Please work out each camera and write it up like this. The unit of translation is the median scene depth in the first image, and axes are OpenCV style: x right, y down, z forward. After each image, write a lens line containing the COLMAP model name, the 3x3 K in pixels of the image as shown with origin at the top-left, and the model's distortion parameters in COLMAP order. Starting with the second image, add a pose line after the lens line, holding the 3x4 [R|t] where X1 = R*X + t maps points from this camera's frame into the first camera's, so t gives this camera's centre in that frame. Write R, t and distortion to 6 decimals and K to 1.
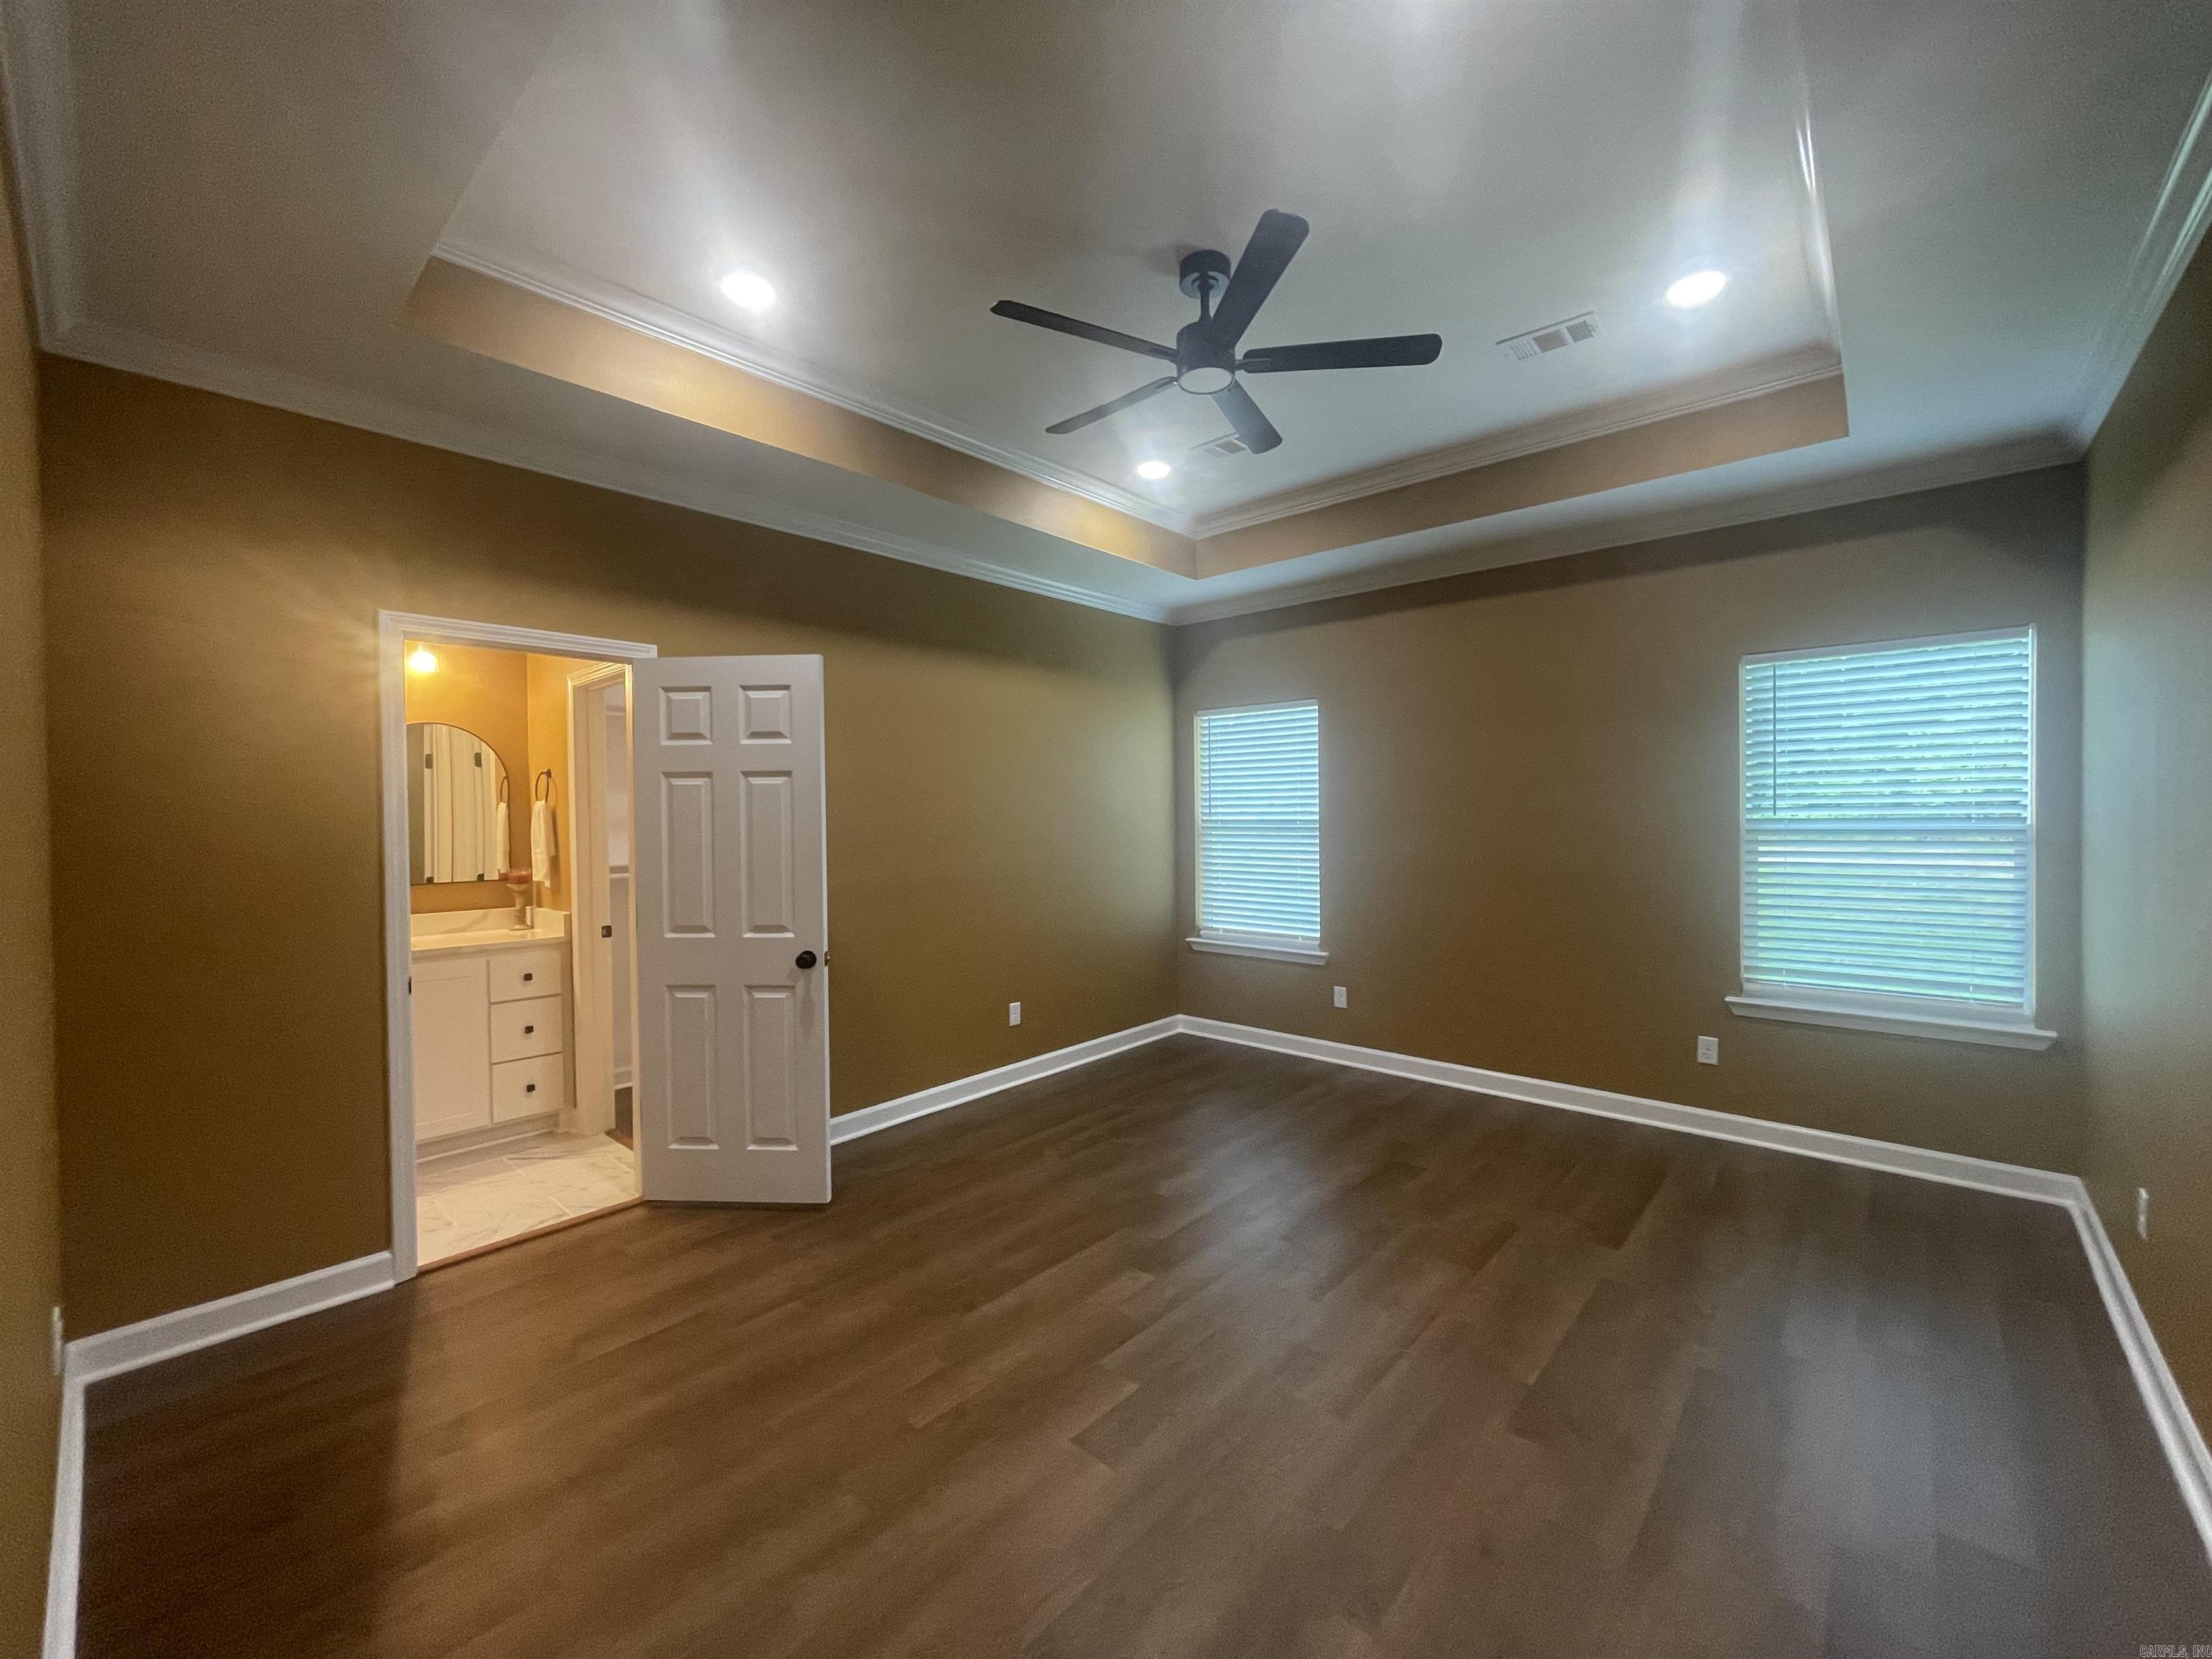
lens RADIAL K [[882.7, 0, 1108.6], [0, 882.7, 819.9], [0, 0, 1]] dist [-0.000220, -0.000280]
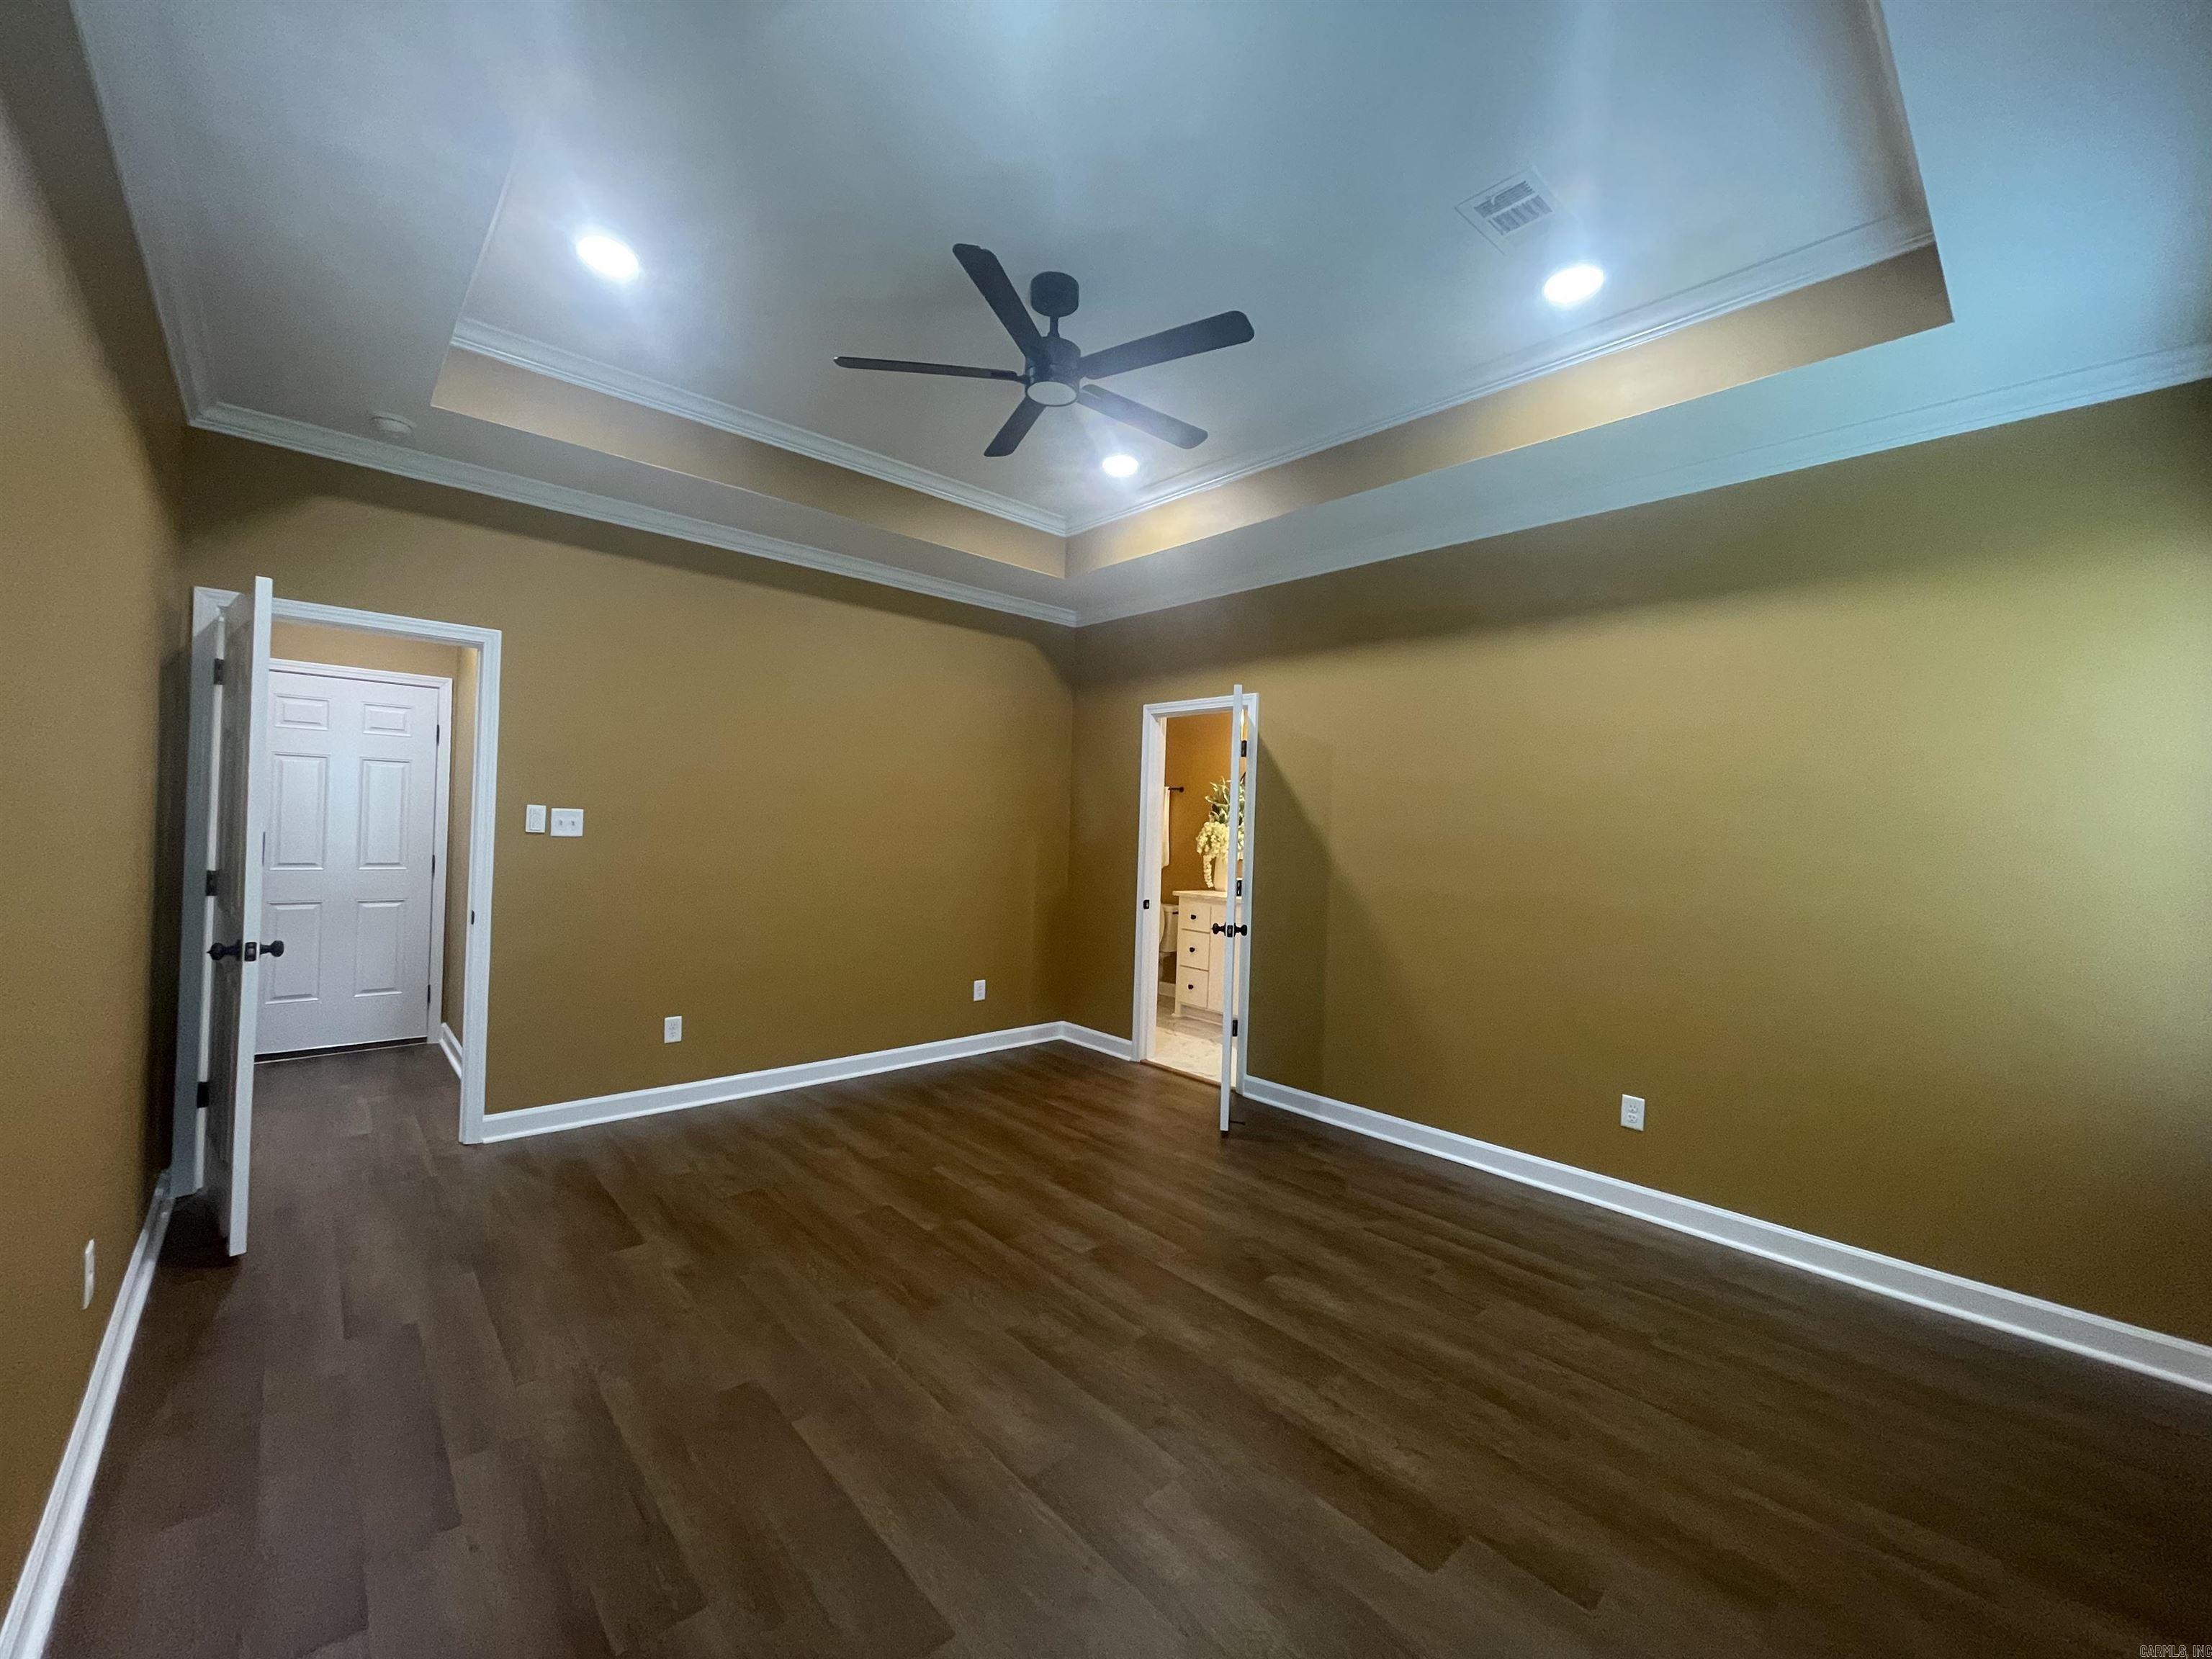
lens RADIAL K [[889.6, 0, 1107.1], [0, 889.6, 824.5], [0, 0, 1]] dist [-0.001560, -0.000094]
pose [[-0.095832, 0.005206, -0.995384, 1.085087], [-0.040043, 0.999157, 0.009081, 0.005537], [0.994592, 0.040729, -0.095543, 1.109834]]
